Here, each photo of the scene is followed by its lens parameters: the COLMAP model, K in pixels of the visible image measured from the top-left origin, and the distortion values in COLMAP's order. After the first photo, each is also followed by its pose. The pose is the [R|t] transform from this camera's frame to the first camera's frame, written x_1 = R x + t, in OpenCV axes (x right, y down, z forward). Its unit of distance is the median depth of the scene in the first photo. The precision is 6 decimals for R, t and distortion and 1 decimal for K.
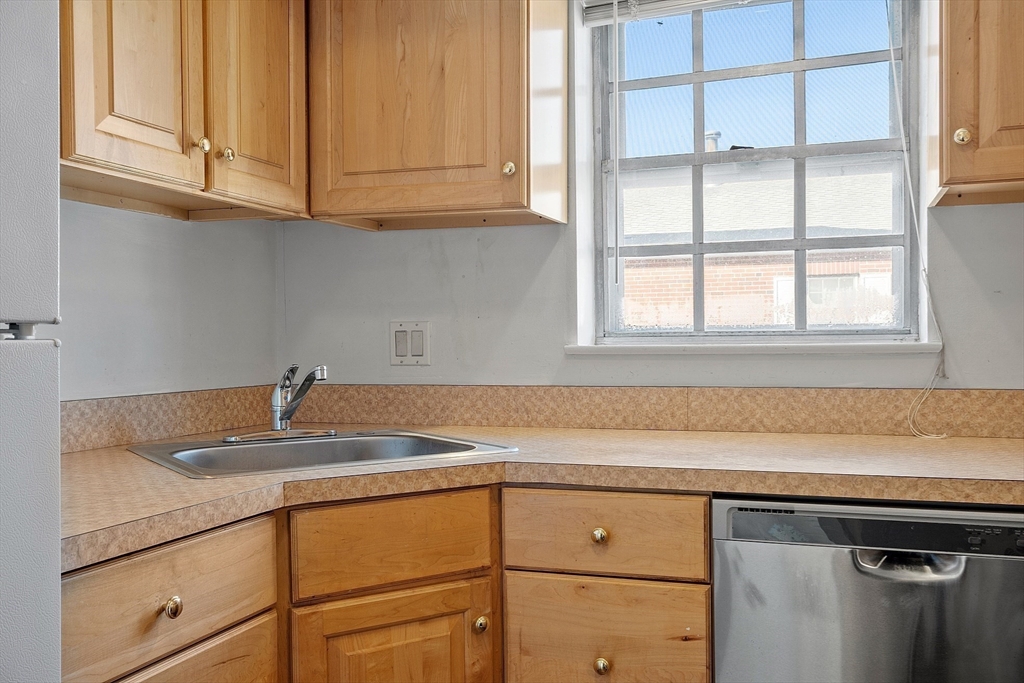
lens RADIAL K [[921.5, 0, 518.4], [0, 921.5, 354.8], [0, 0, 1]] dist [-0.007436, 0.027169]
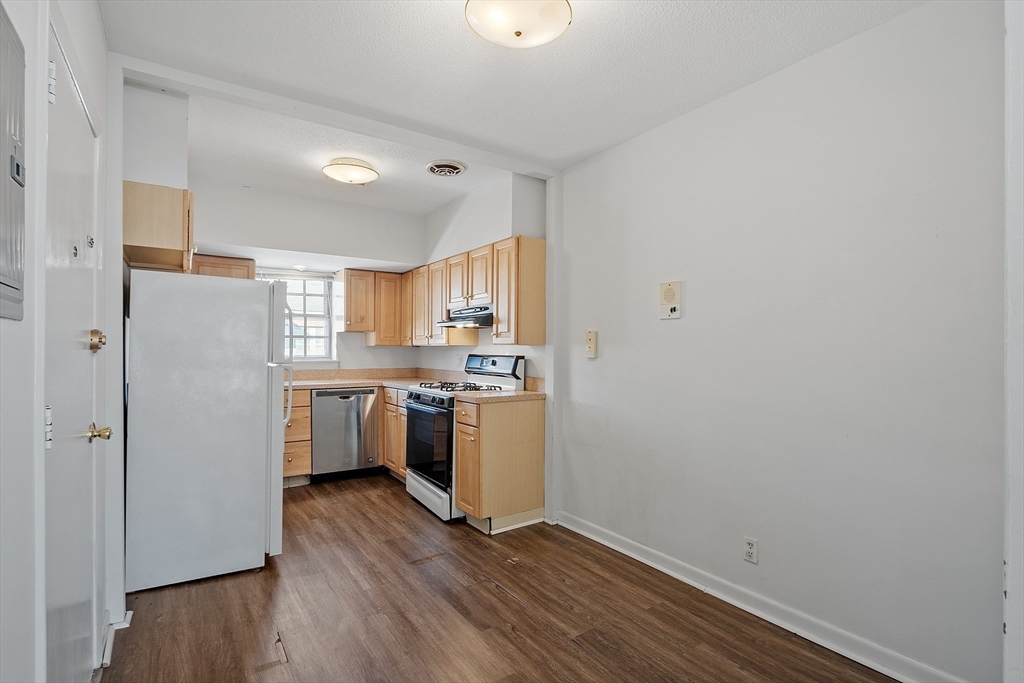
lens RADIAL K [[503.4, 0, 508.5], [0, 503.4, 350.4], [0, 0, 1]] dist [0.003099, 0.000785]
pose [[0.596437, 0.010050, 0.802597, -1.145461], [0.004223, 0.999868, -0.015658, -0.019324], [-0.802649, 0.012728, 0.596316, -1.308395]]
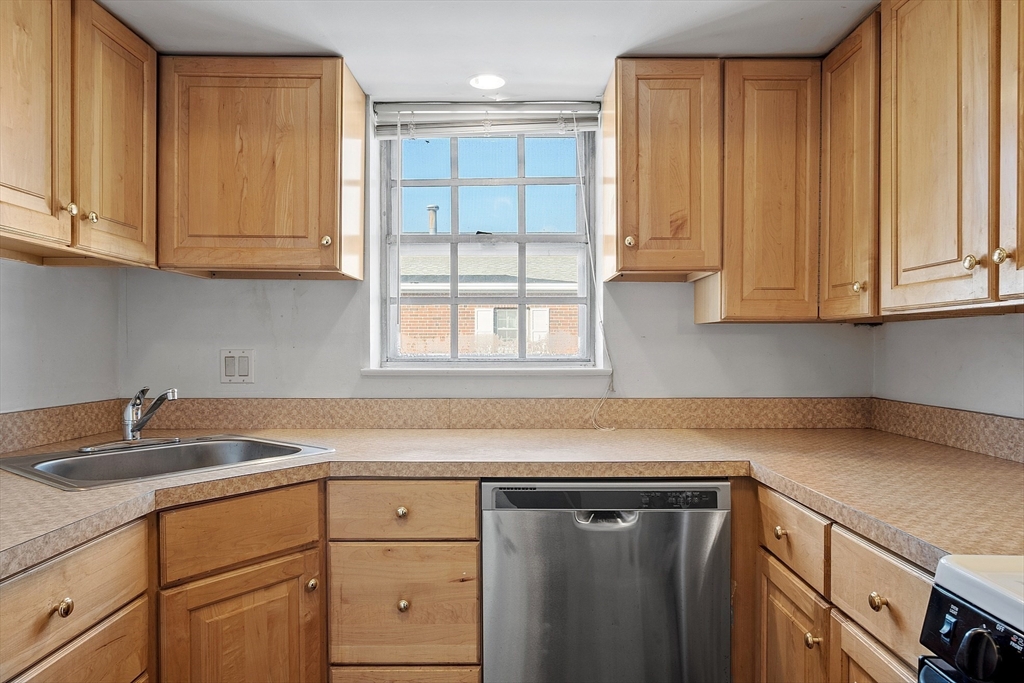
lens RADIAL K [[651.2, 0, 508.0], [0, 651.2, 349.8], [0, 0, 1]] dist [-0.016280, 0.015389]
pose [[0.945627, 0.007596, 0.325164, -0.066665], [-0.003552, 0.999909, -0.013029, -0.030472], [-0.325233, 0.011166, 0.945568, 0.011437]]
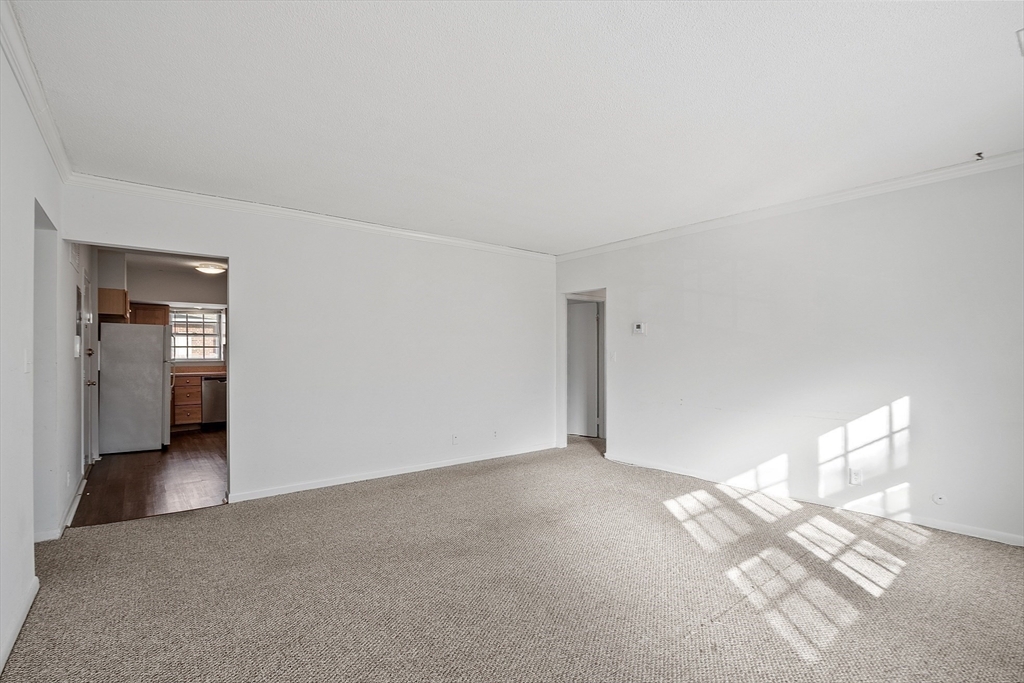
lens RADIAL K [[503.4, 0, 508.5], [0, 503.4, 345.2], [0, 0, 1]] dist [0.003099, 0.000785]
pose [[0.555768, 0.016048, 0.831182, -1.905049], [0.016255, 0.999413, -0.030165, 0.027691], [-0.831178, 0.030275, 0.555181, -3.669731]]
